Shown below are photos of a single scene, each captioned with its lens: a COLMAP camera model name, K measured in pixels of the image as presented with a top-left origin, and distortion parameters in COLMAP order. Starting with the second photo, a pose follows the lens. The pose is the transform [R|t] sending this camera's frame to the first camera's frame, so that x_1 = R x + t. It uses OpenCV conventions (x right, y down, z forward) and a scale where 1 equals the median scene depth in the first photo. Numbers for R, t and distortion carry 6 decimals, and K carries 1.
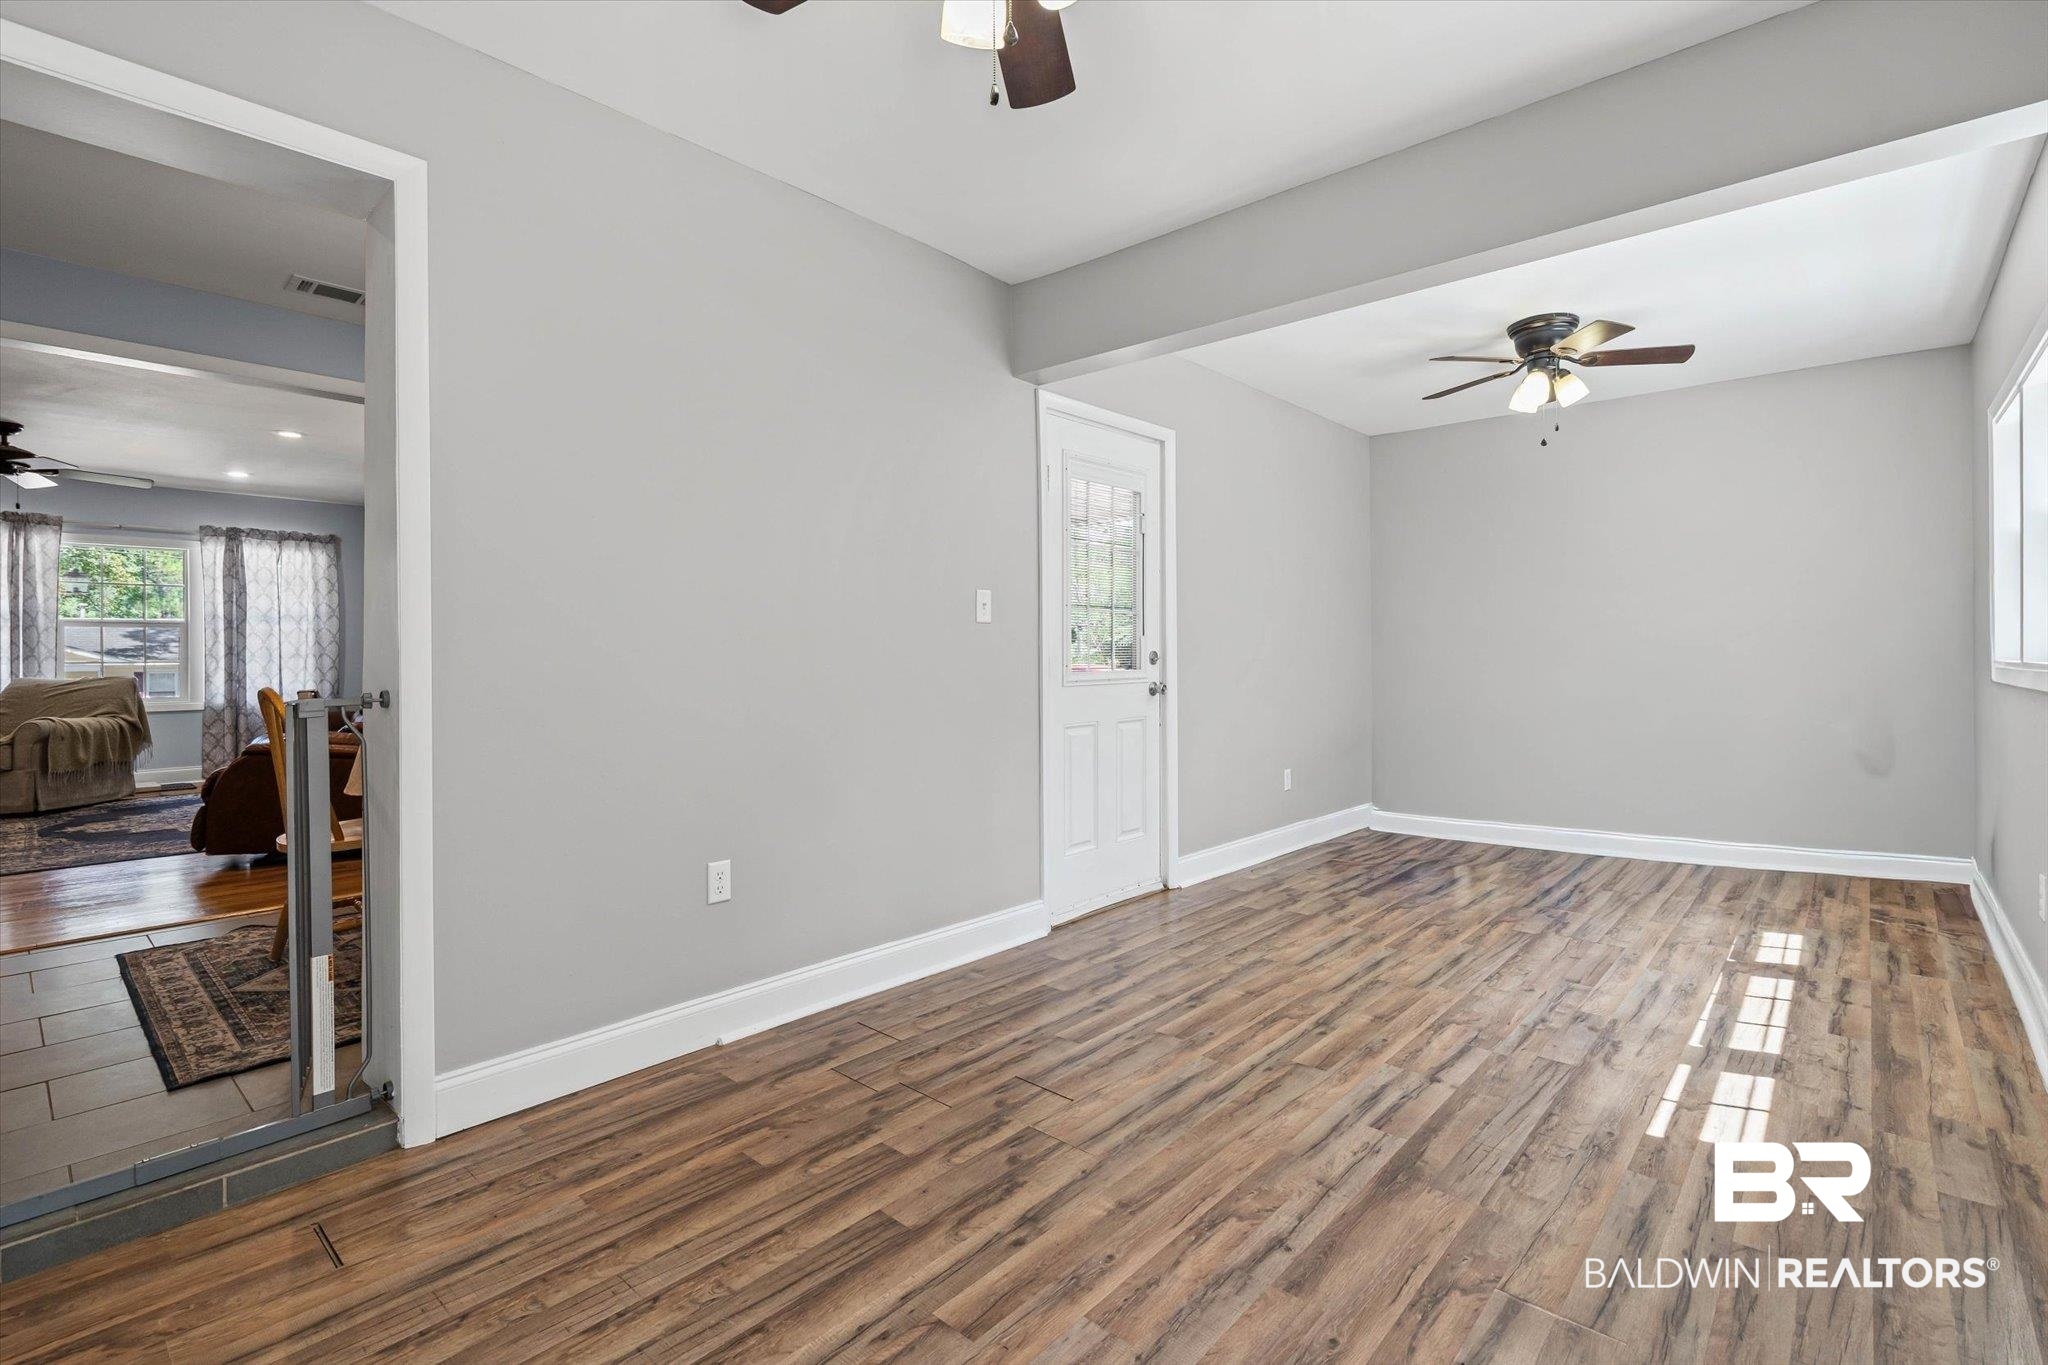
lens RADIAL K [[941.7, 0, 1033.5], [0, 941.7, 660.8], [0, 0, 1]] dist [-0.004368, 0.000324]
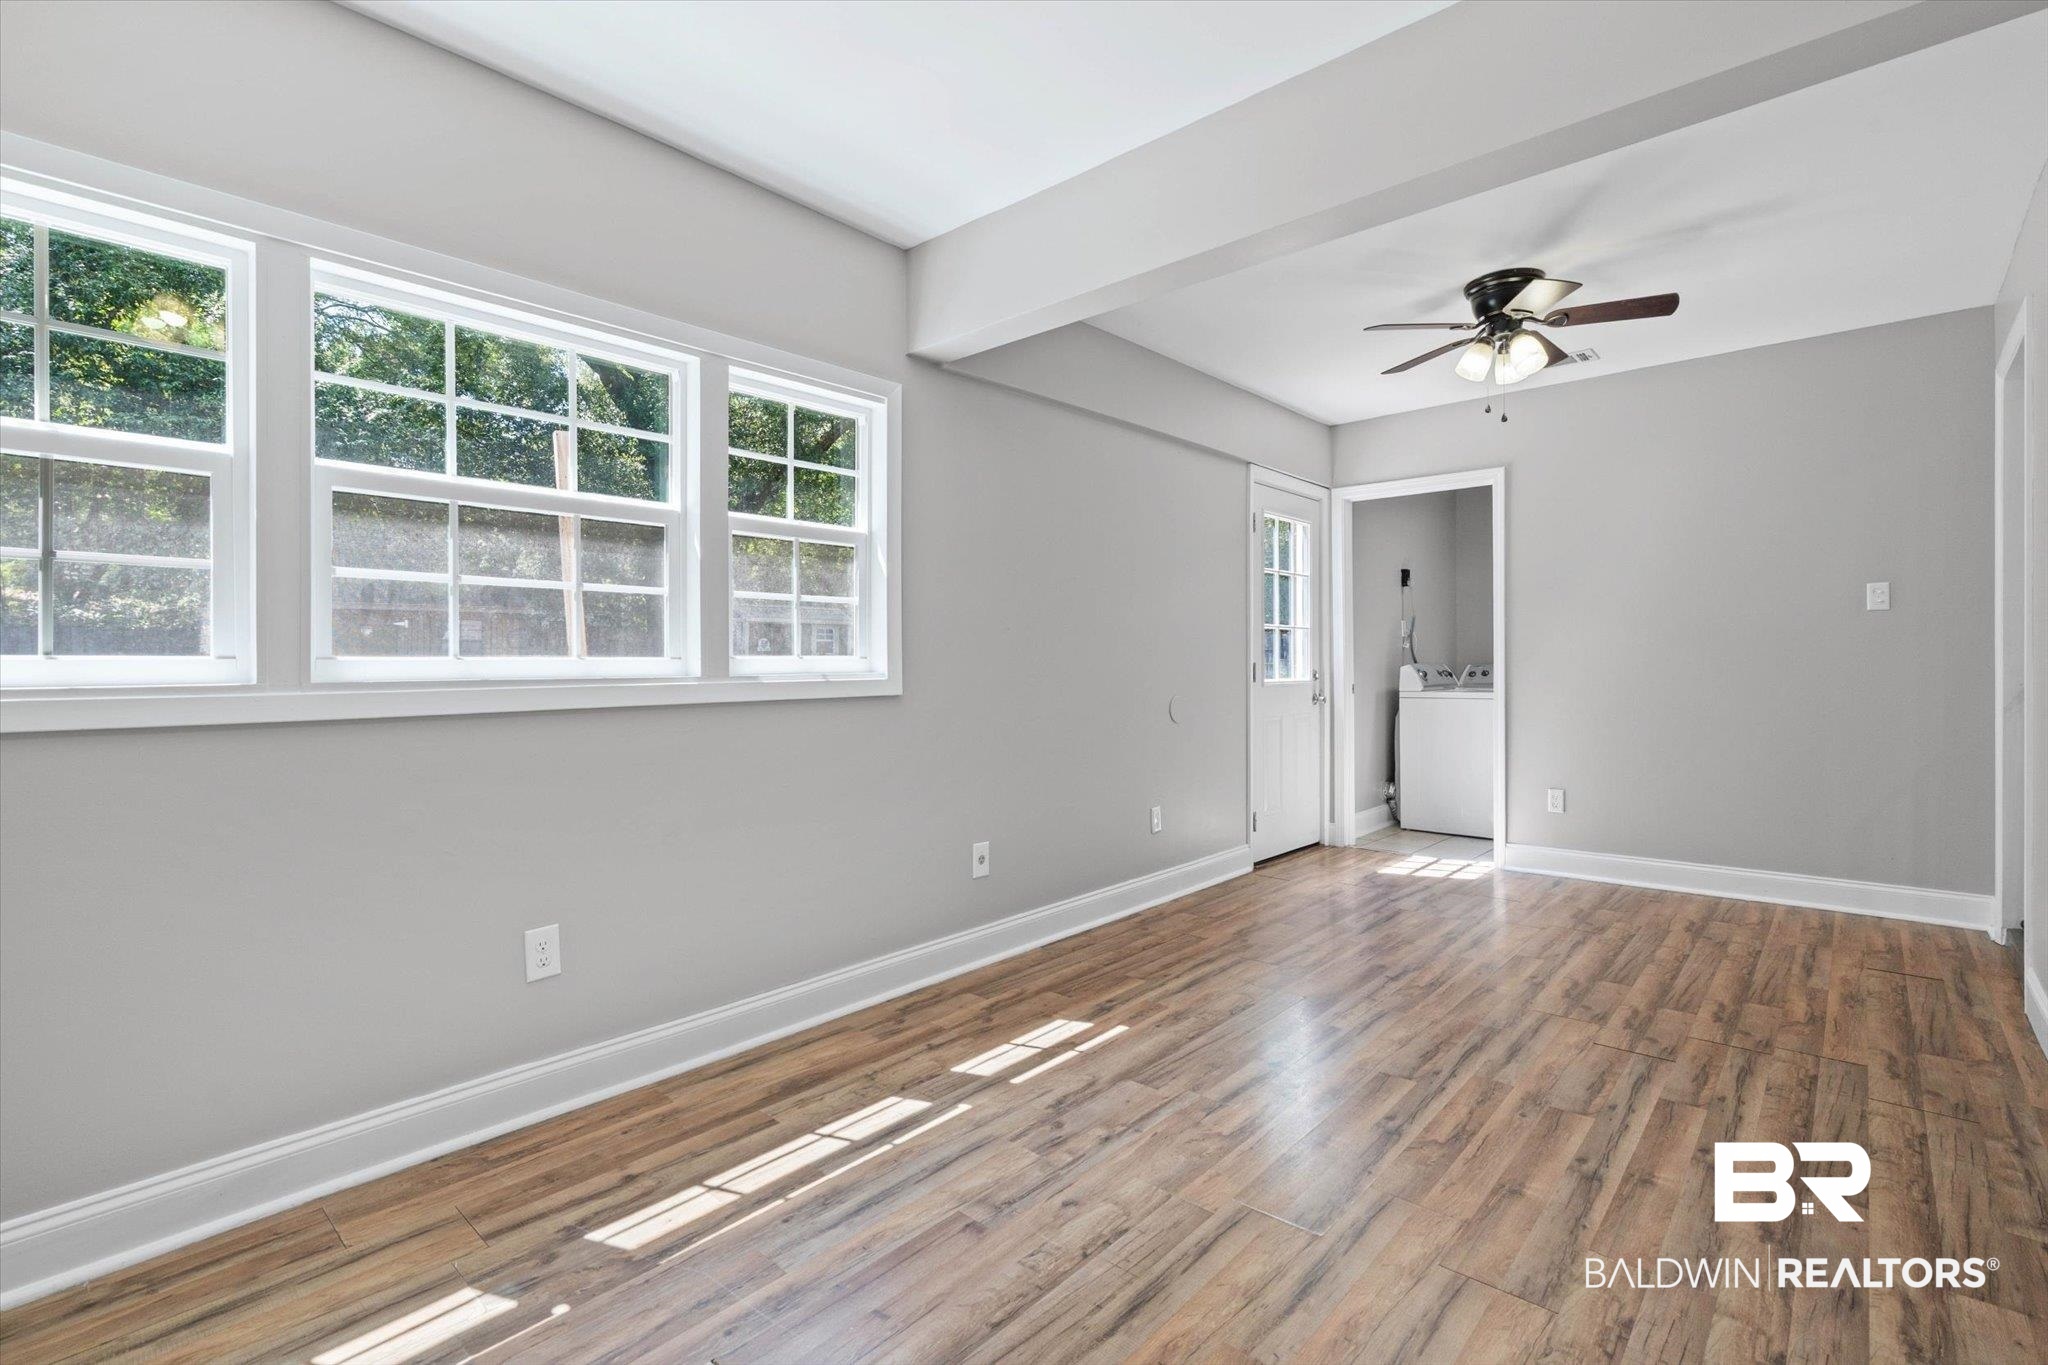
lens RADIAL K [[941.7, 0, 1033.5], [0, 941.7, 660.8], [0, 0, 1]] dist [-0.004368, 0.000324]
pose [[-0.999970, 0.007239, -0.002831, 0.648025], [0.007216, 0.999941, 0.008171, -0.016982], [0.002890, 0.008150, -0.999963, 1.903762]]
